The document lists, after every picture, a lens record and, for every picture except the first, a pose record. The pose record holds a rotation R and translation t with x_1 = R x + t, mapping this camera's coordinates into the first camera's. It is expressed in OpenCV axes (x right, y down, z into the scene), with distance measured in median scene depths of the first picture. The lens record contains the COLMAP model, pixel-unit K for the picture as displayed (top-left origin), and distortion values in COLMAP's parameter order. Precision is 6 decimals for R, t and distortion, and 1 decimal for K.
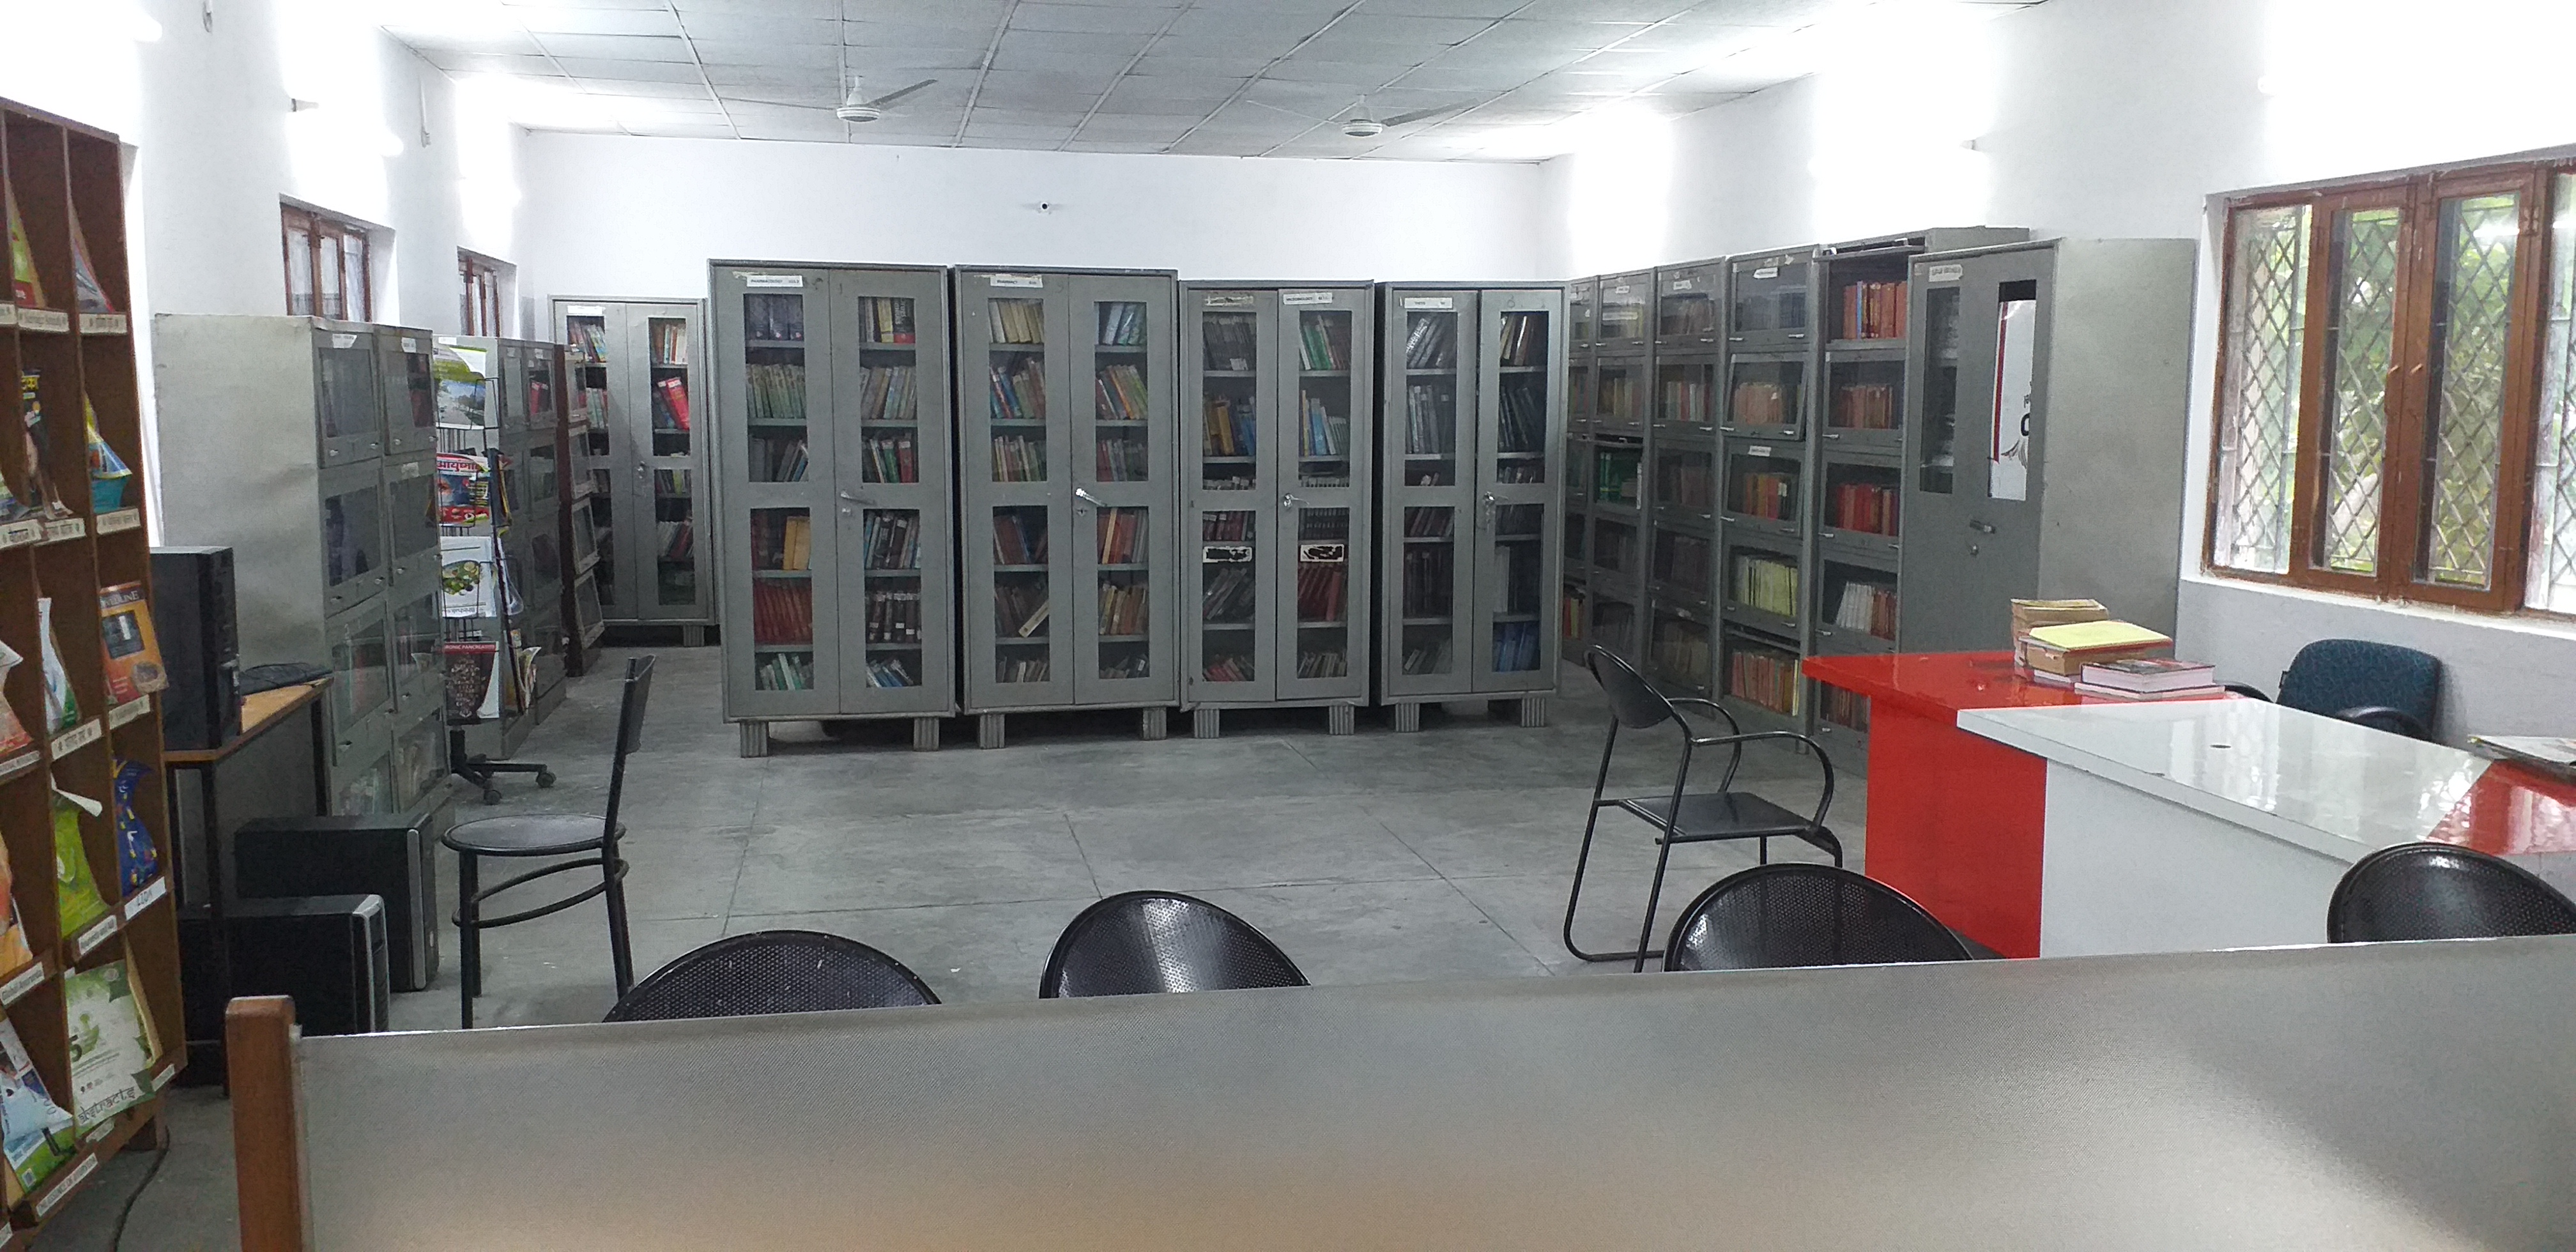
lens RADIAL K [[1934.6, 0, 1288.8], [0, 1934.6, 701.3], [0, 0, 1]] dist [0.005646, -0.109172]
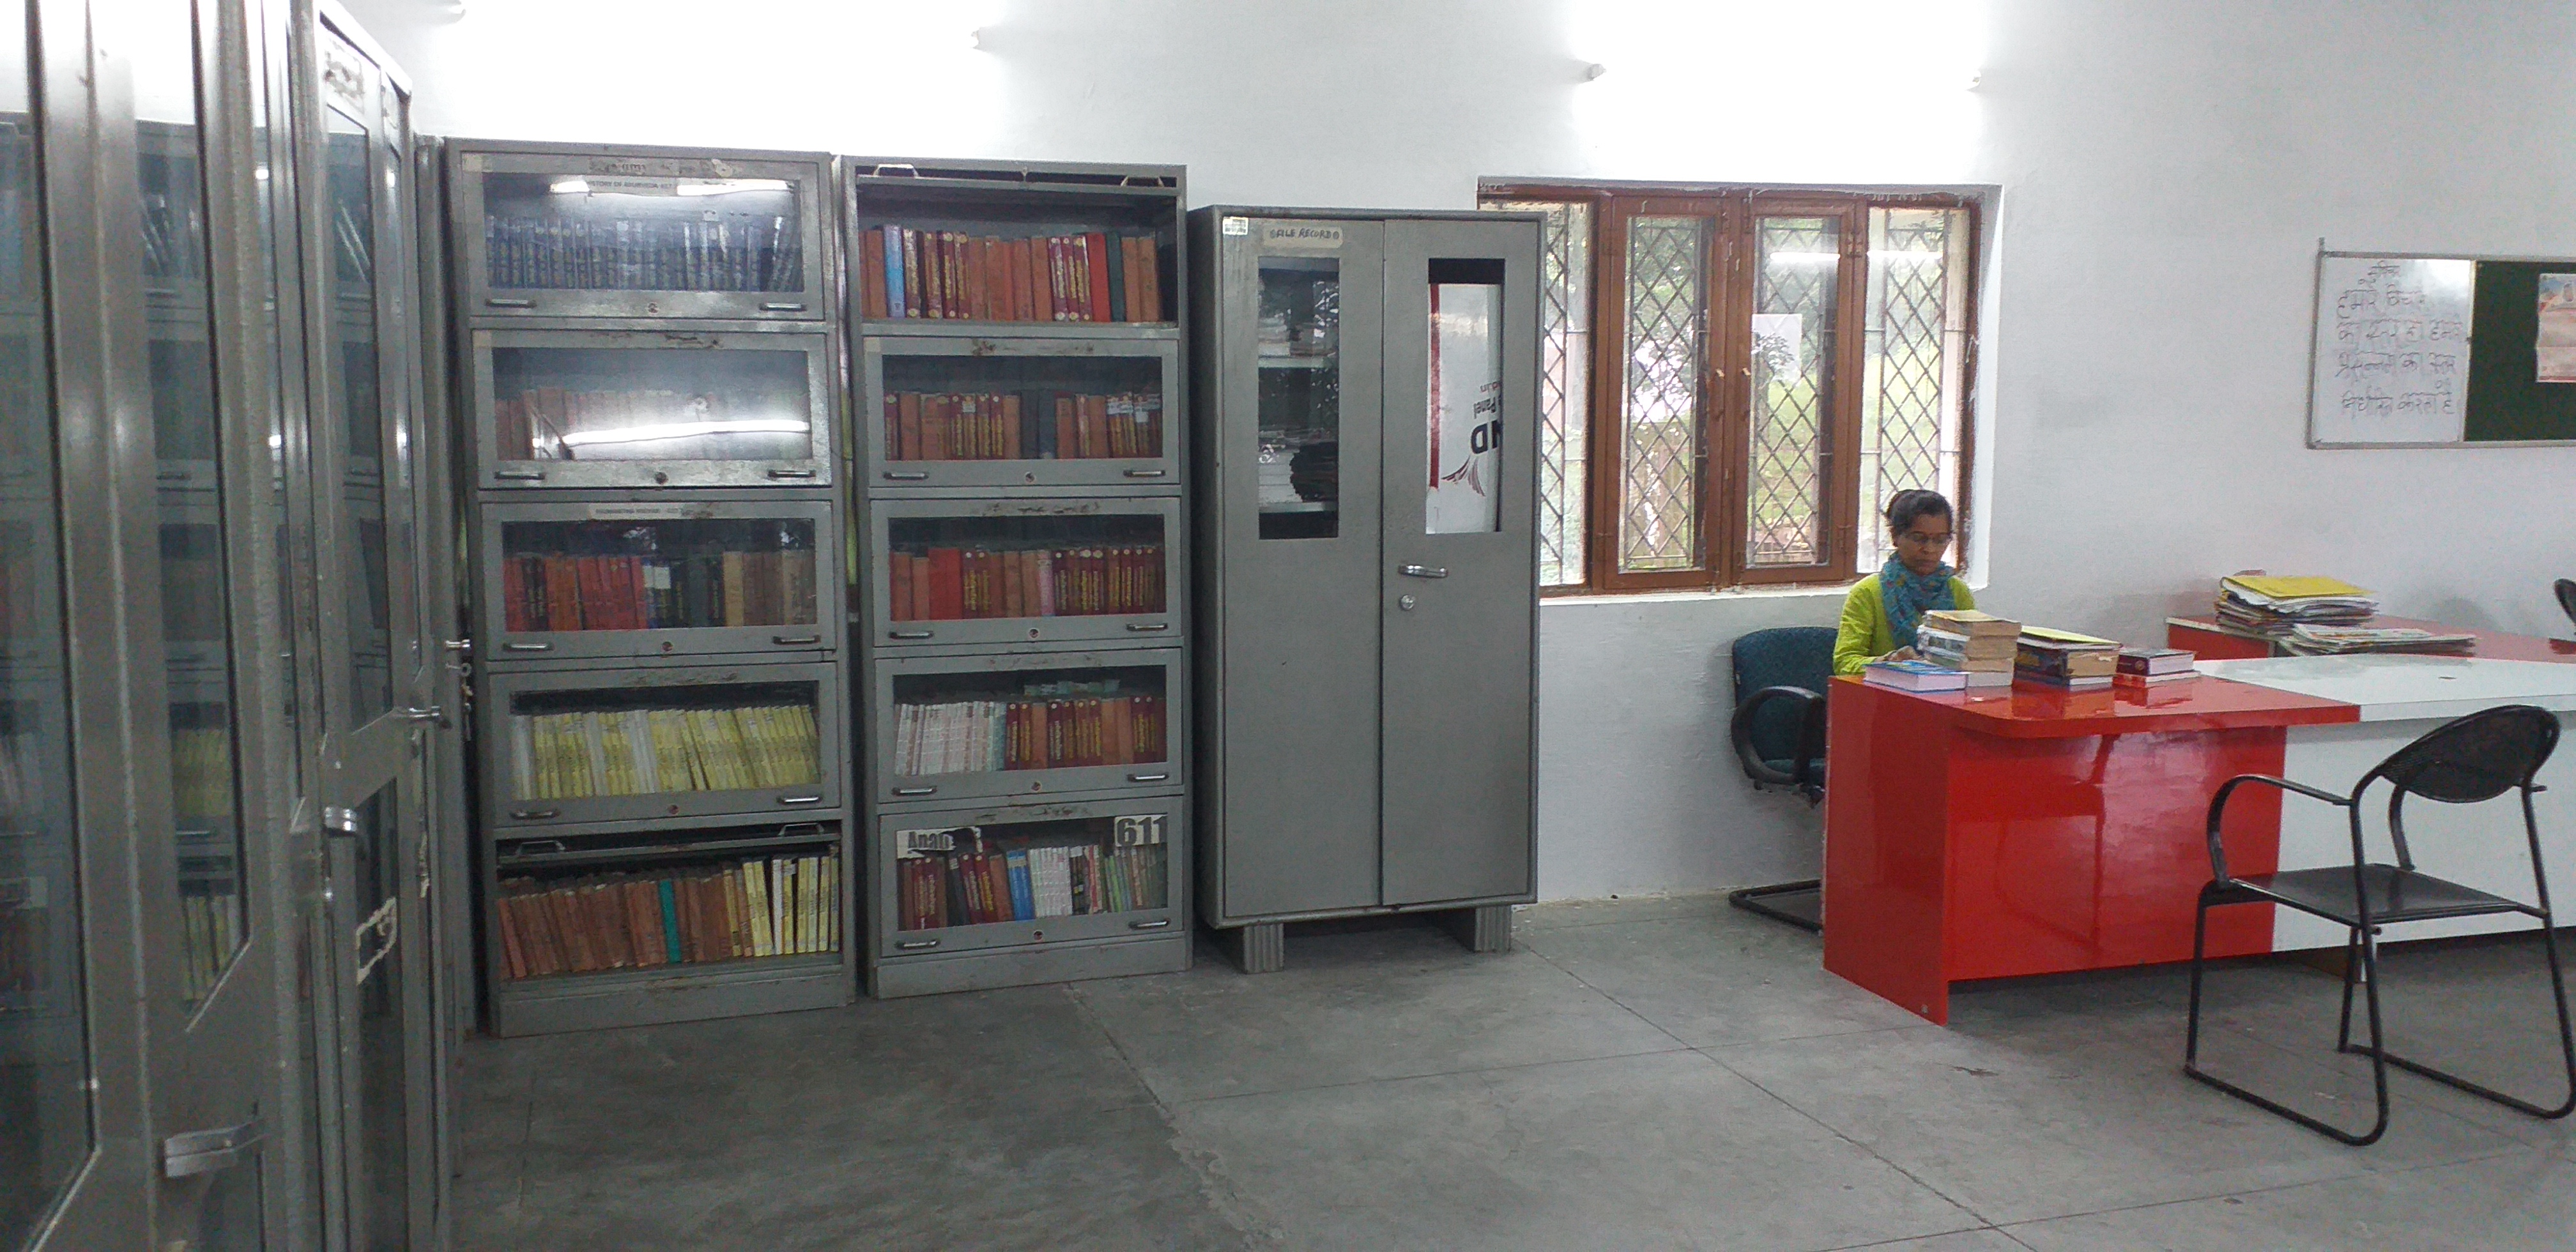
lens RADIAL K [[1934.6, 0, 1288.8], [0, 1934.6, 701.3], [0, 0, 1]] dist [0.005646, -0.109172]
pose [[-0.067049, -0.151969, 0.986108, -0.324409], [0.166423, 0.972784, 0.161231, -0.137101], [-0.983772, 0.174922, -0.039933, 0.858933]]
